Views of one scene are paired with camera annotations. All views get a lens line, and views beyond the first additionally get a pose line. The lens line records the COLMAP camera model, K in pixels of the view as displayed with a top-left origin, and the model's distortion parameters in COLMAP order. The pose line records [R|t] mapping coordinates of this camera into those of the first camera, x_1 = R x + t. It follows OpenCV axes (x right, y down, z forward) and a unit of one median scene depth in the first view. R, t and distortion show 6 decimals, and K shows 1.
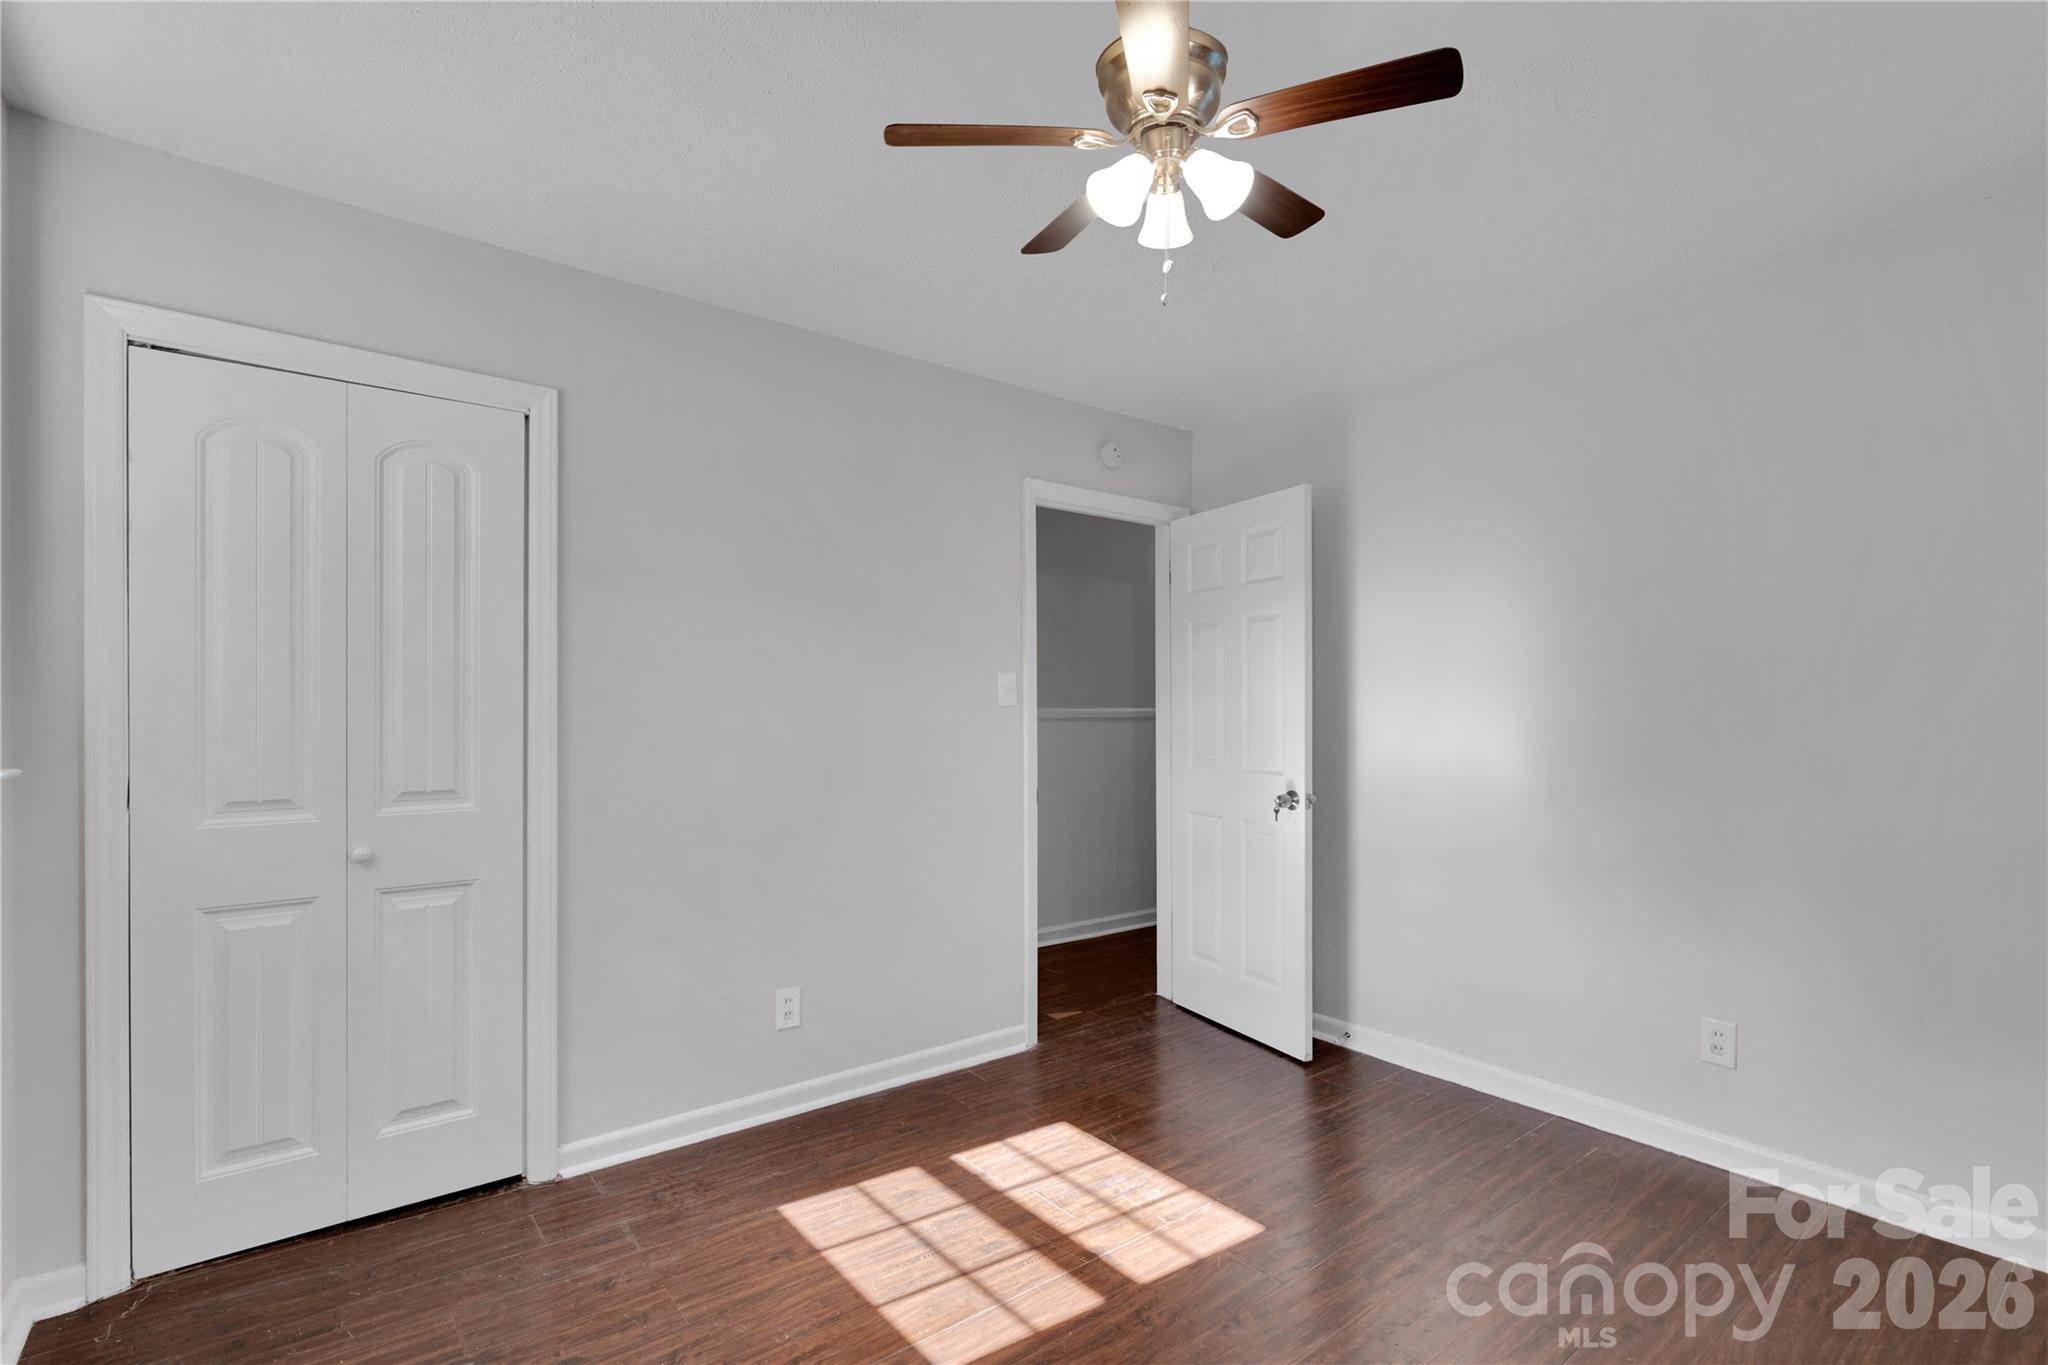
lens RADIAL K [[933.1, 0, 1022.7], [0, 933.1, 701.9], [0, 0, 1]] dist [-0.014287, -0.000202]
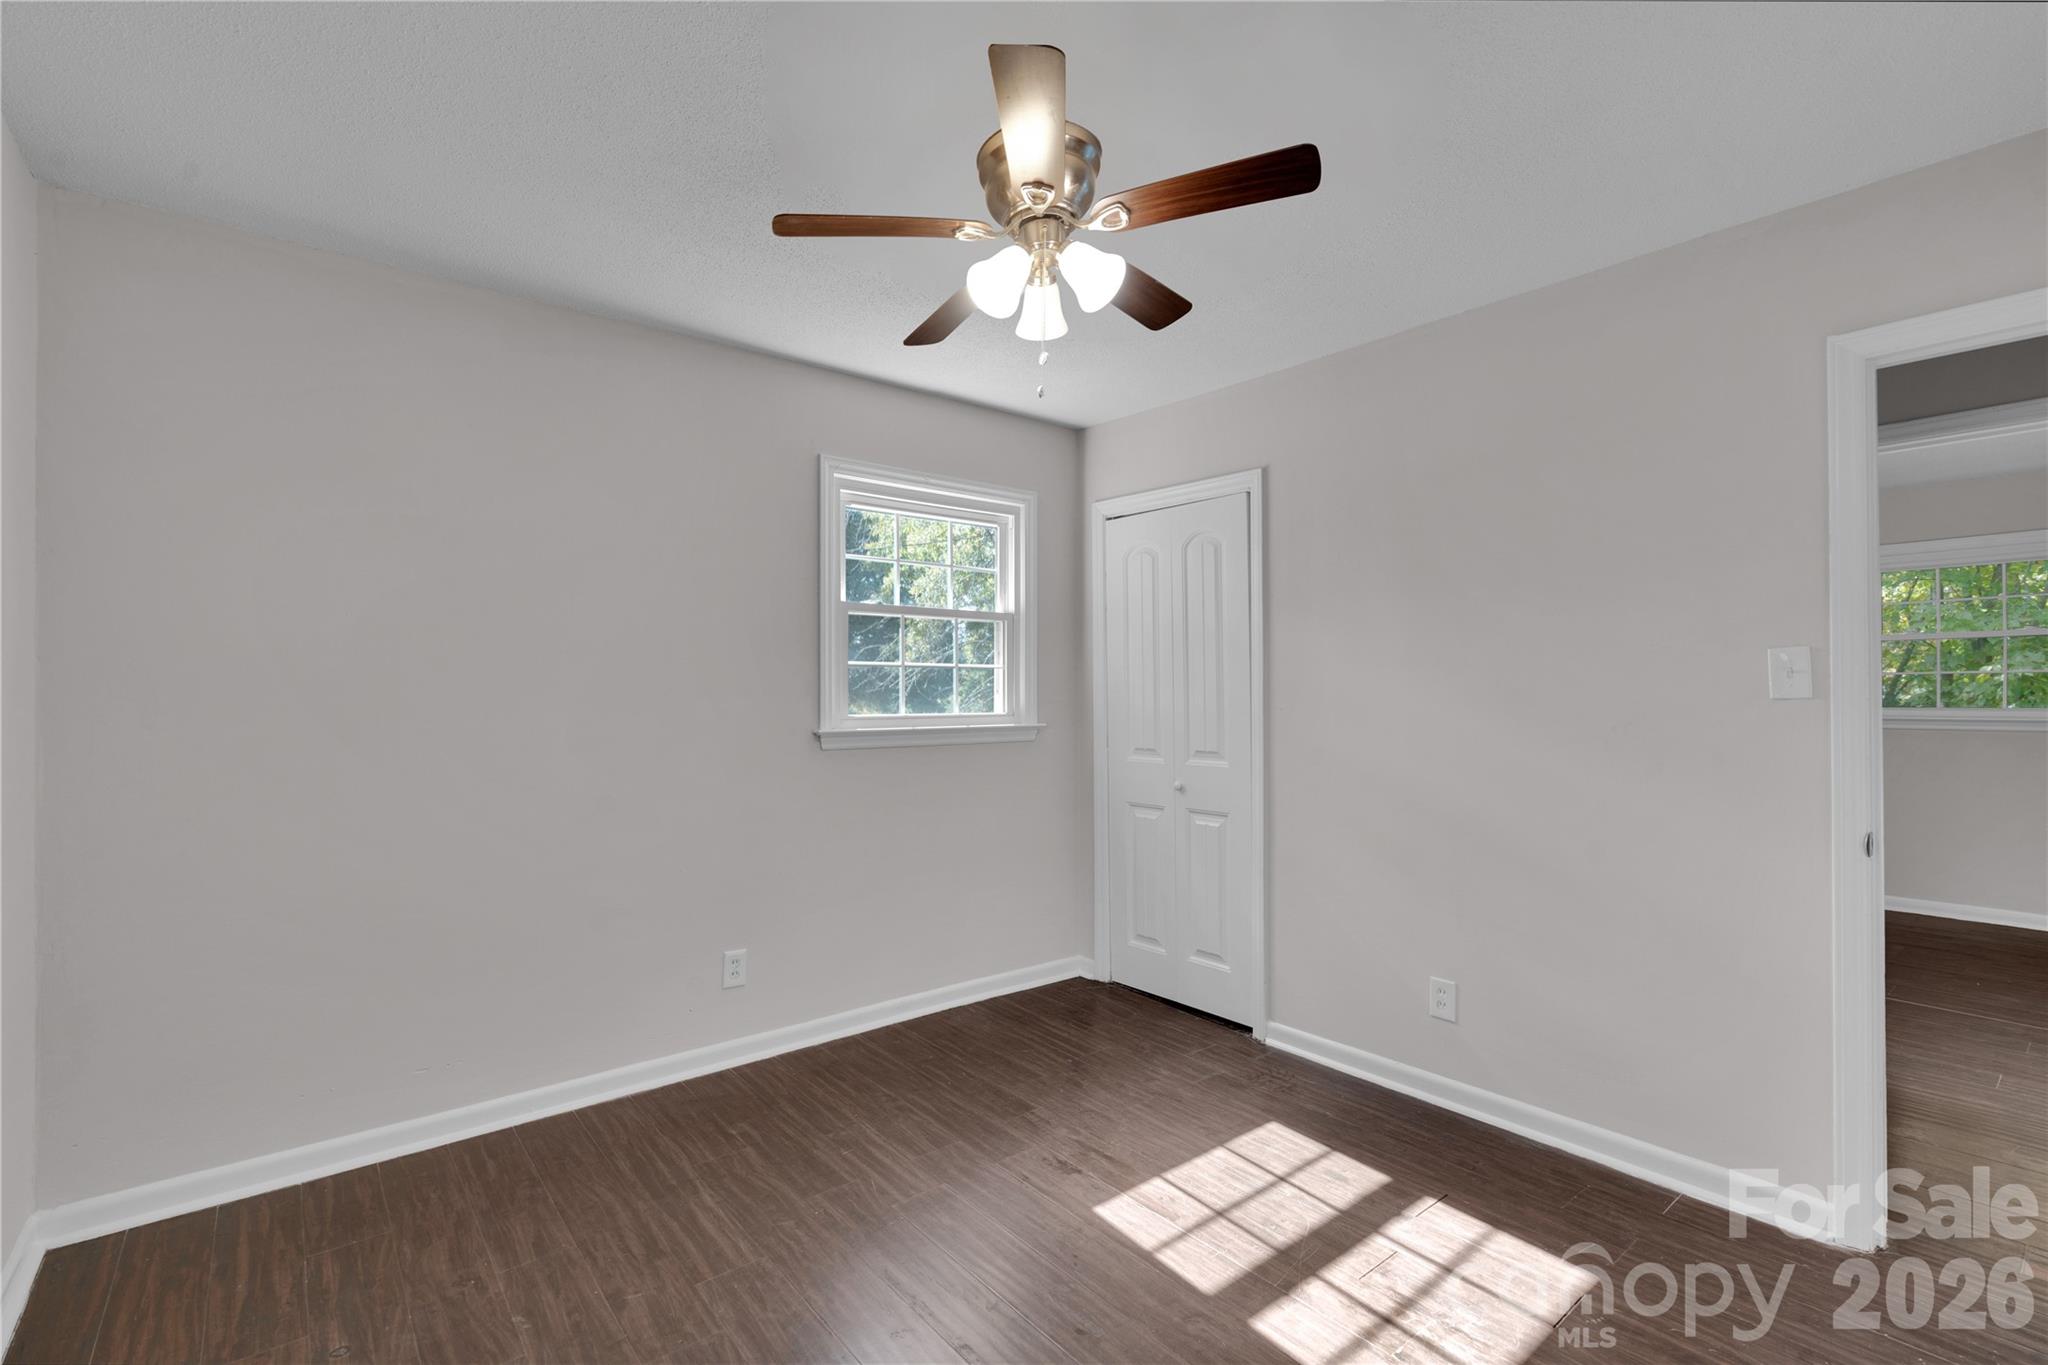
lens RADIAL K [[936.3, 0, 1024.0], [0, 936.3, 682.5], [0, 0, 1]] dist [-0.032875, -0.000078]
pose [[-0.000620, -0.014406, -0.999896, 0.933171], [0.003211, 0.999891, -0.014408, 0.001553], [0.999995, -0.003219, -0.000574, 0.686154]]
